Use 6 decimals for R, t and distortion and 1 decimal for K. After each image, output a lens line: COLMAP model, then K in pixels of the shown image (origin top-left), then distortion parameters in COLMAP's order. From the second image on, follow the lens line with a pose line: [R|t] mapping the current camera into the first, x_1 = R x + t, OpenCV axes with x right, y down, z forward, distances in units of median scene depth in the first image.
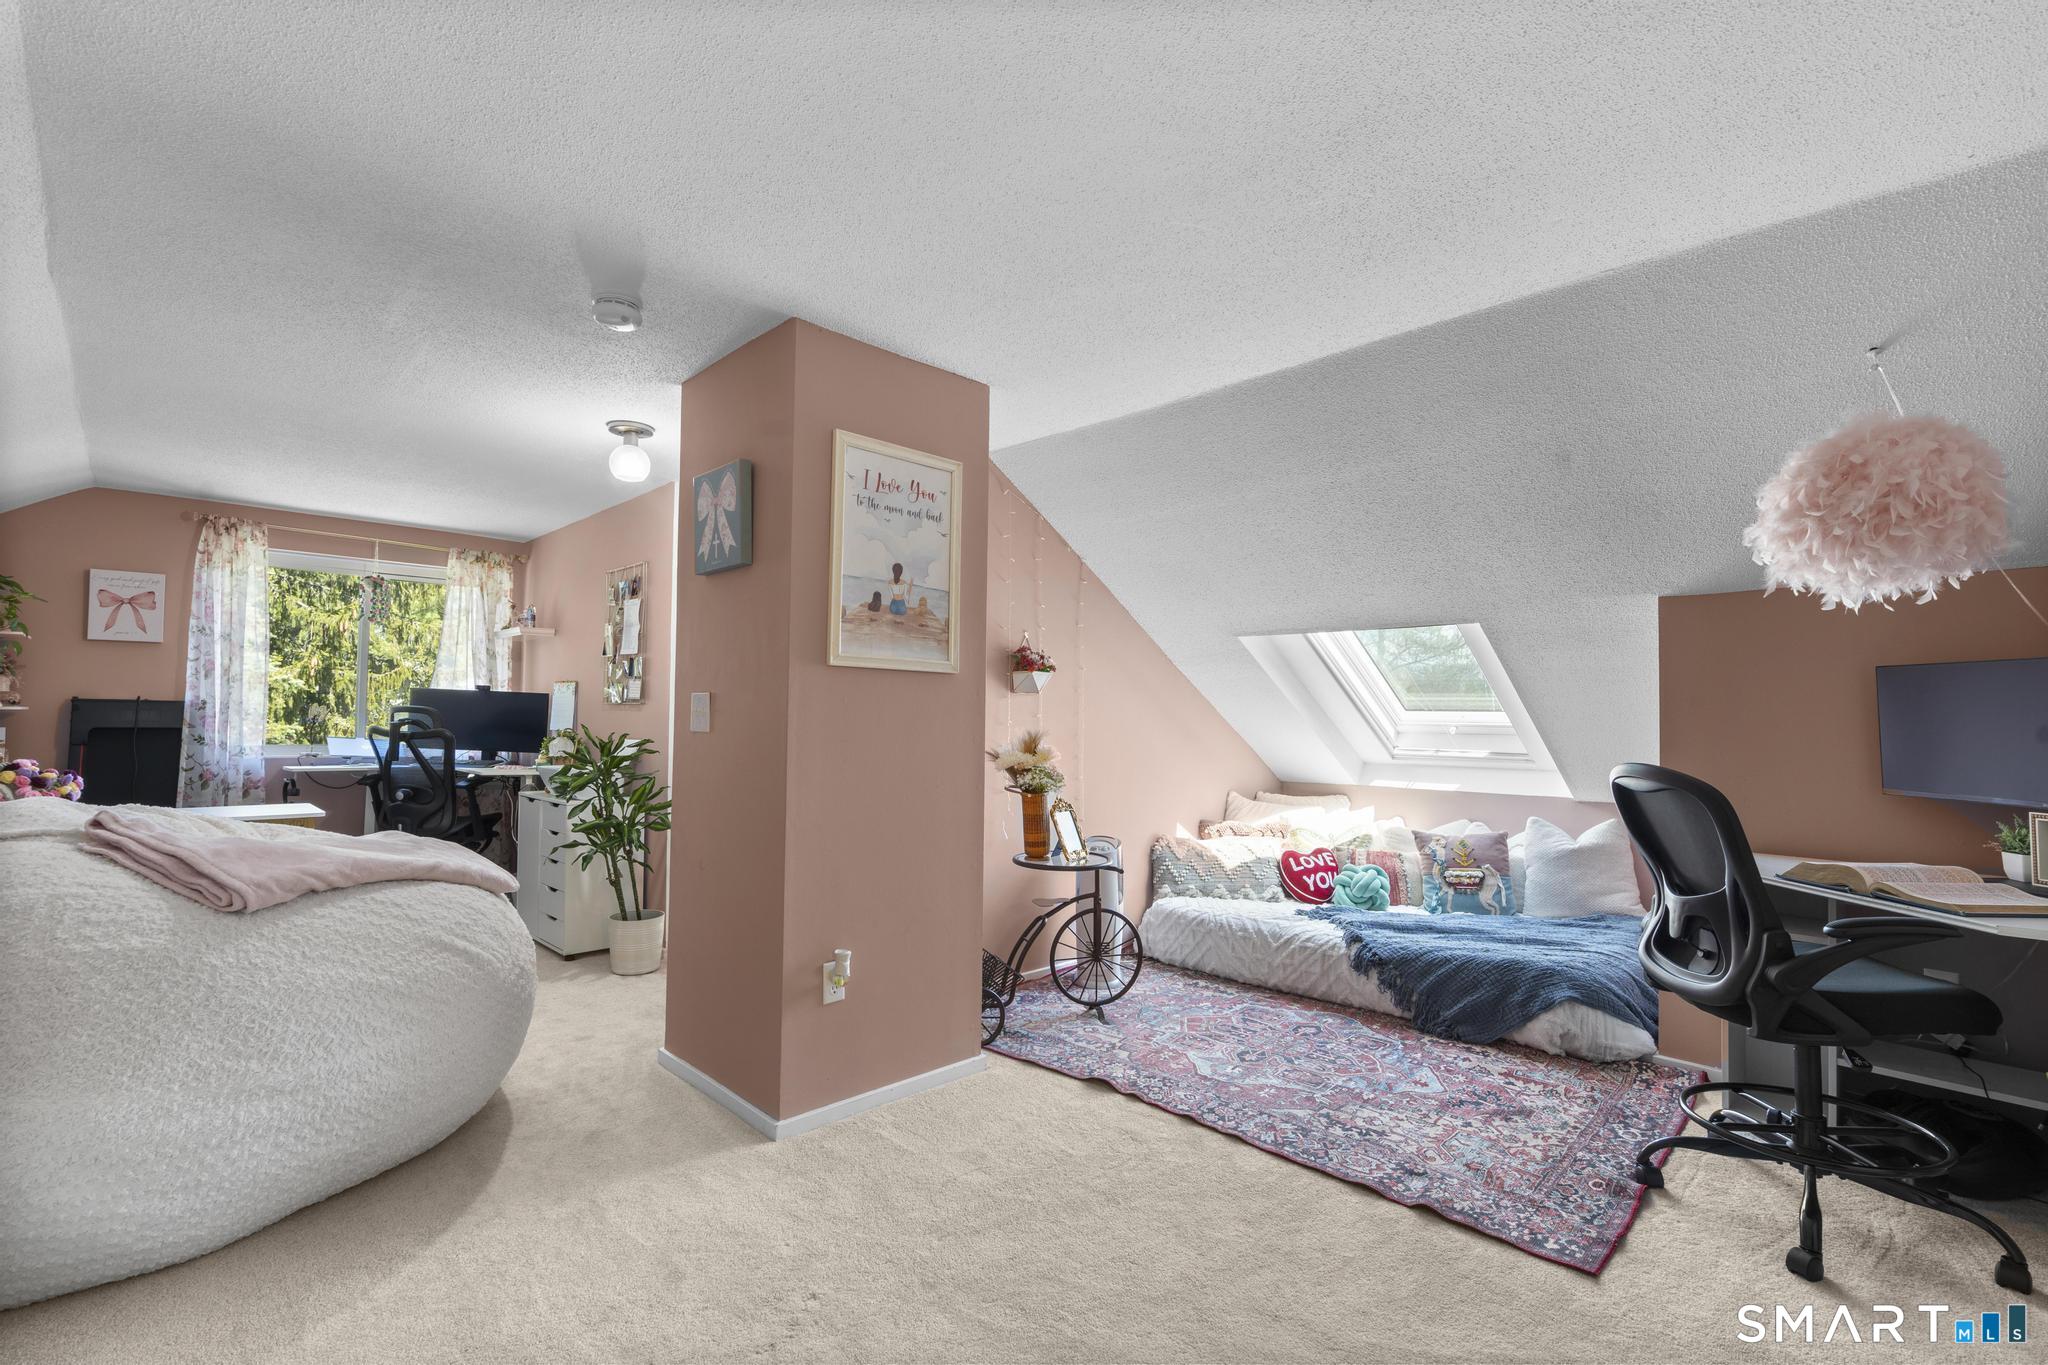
lens RADIAL K [[917.4, 0, 1020.8], [0, 917.4, 688.4], [0, 0, 1]] dist [-0.009338, 0.003854]
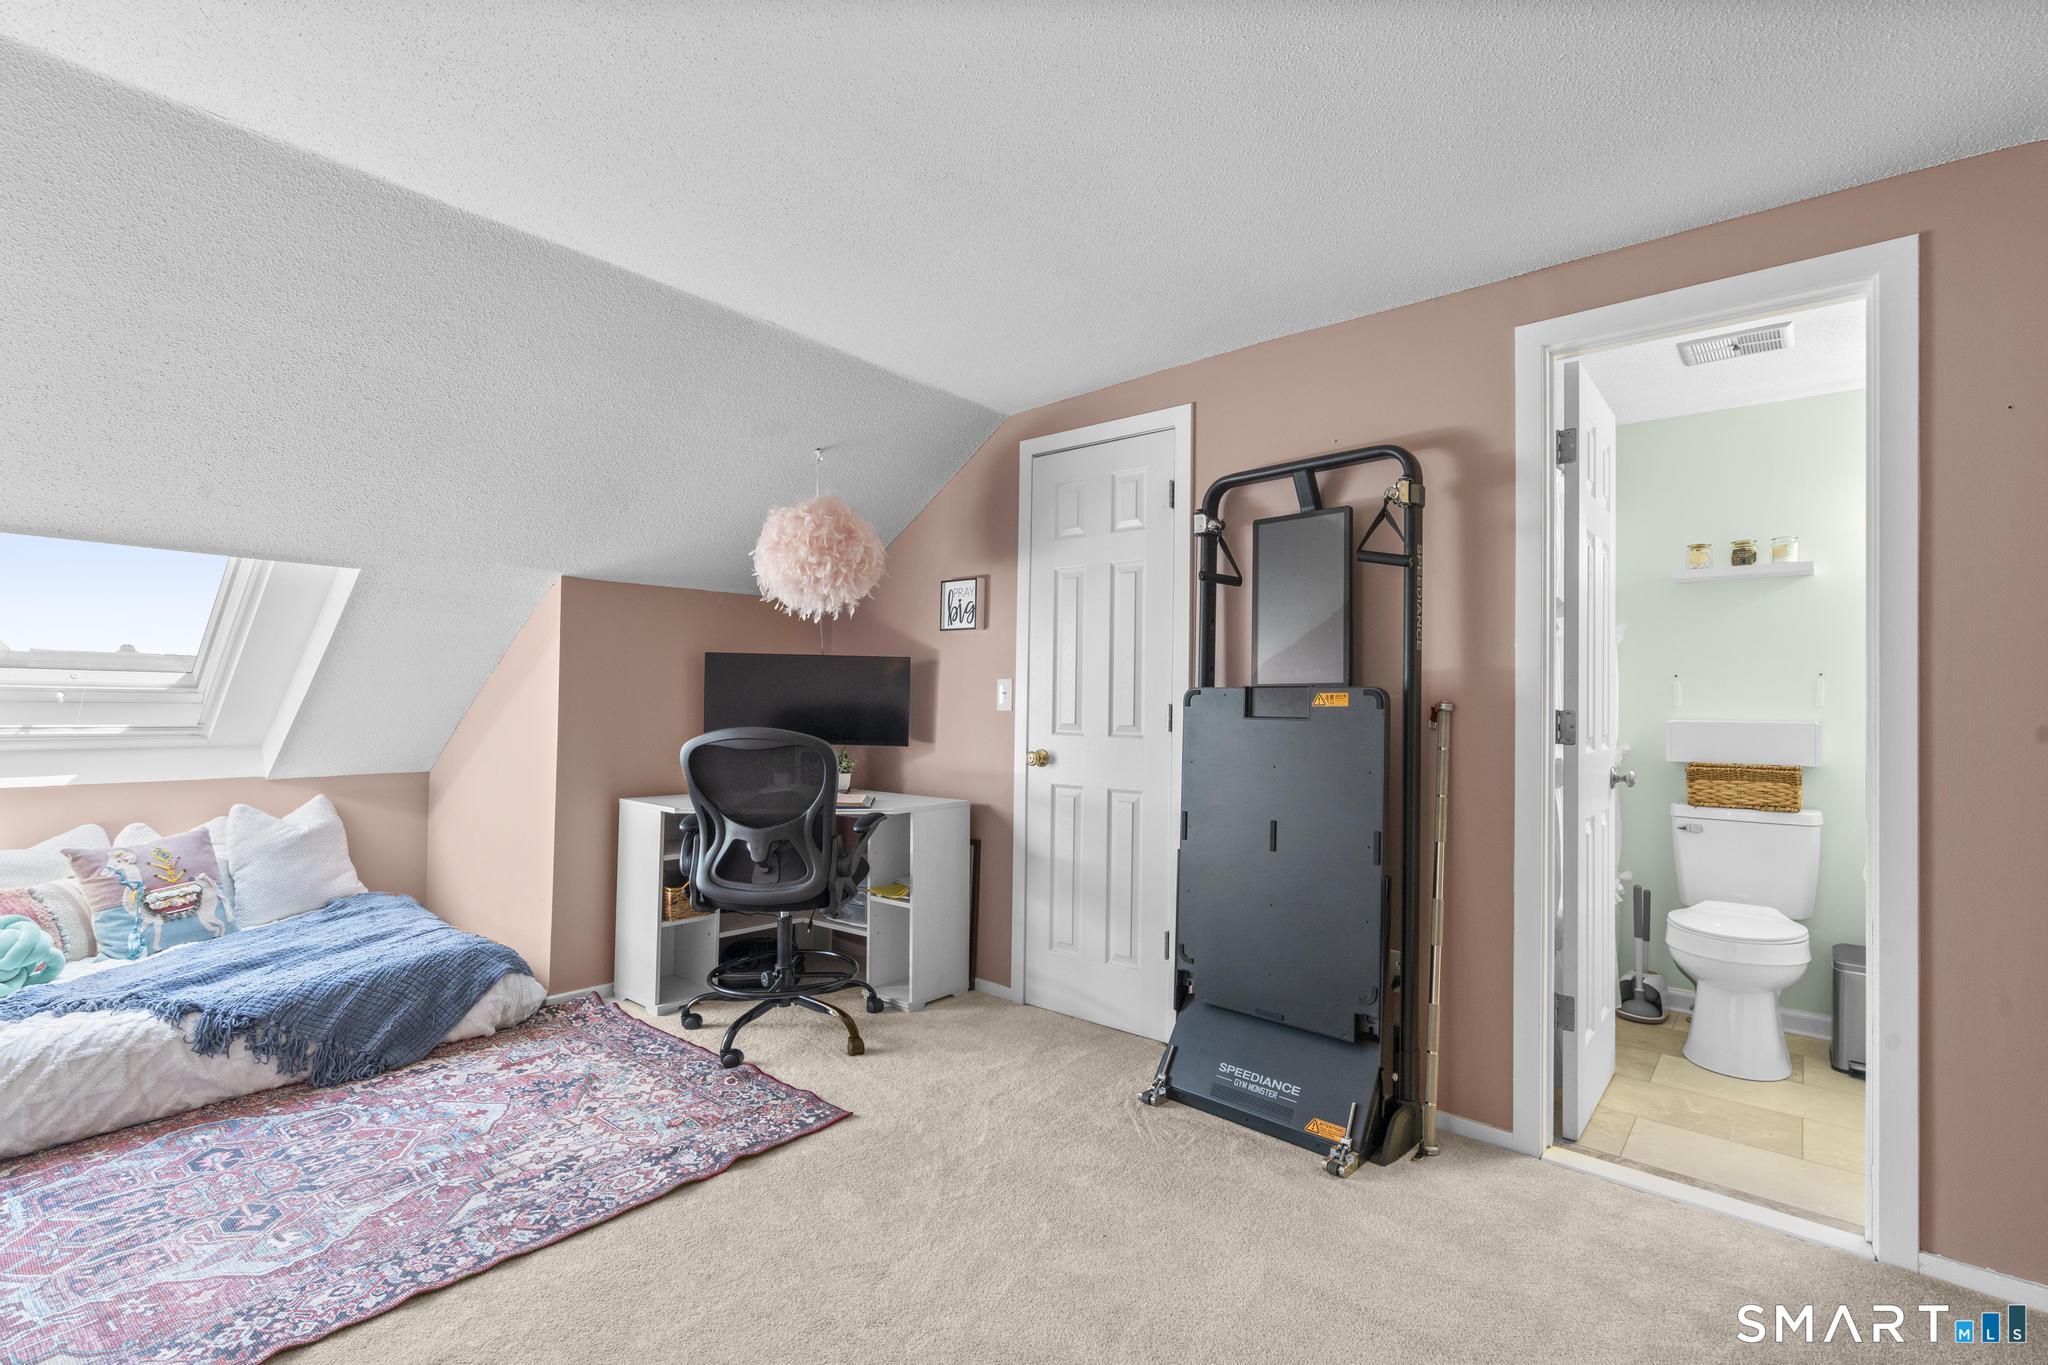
lens RADIAL K [[917.4, 0, 1020.8], [0, 917.4, 688.4], [0, 0, 1]] dist [-0.009338, 0.003854]
pose [[-0.101183, 0.002260, 0.994865, -0.463893], [-0.046695, 0.998885, -0.007018, 0.017355], [-0.993771, -0.047166, -0.100965, 0.598307]]
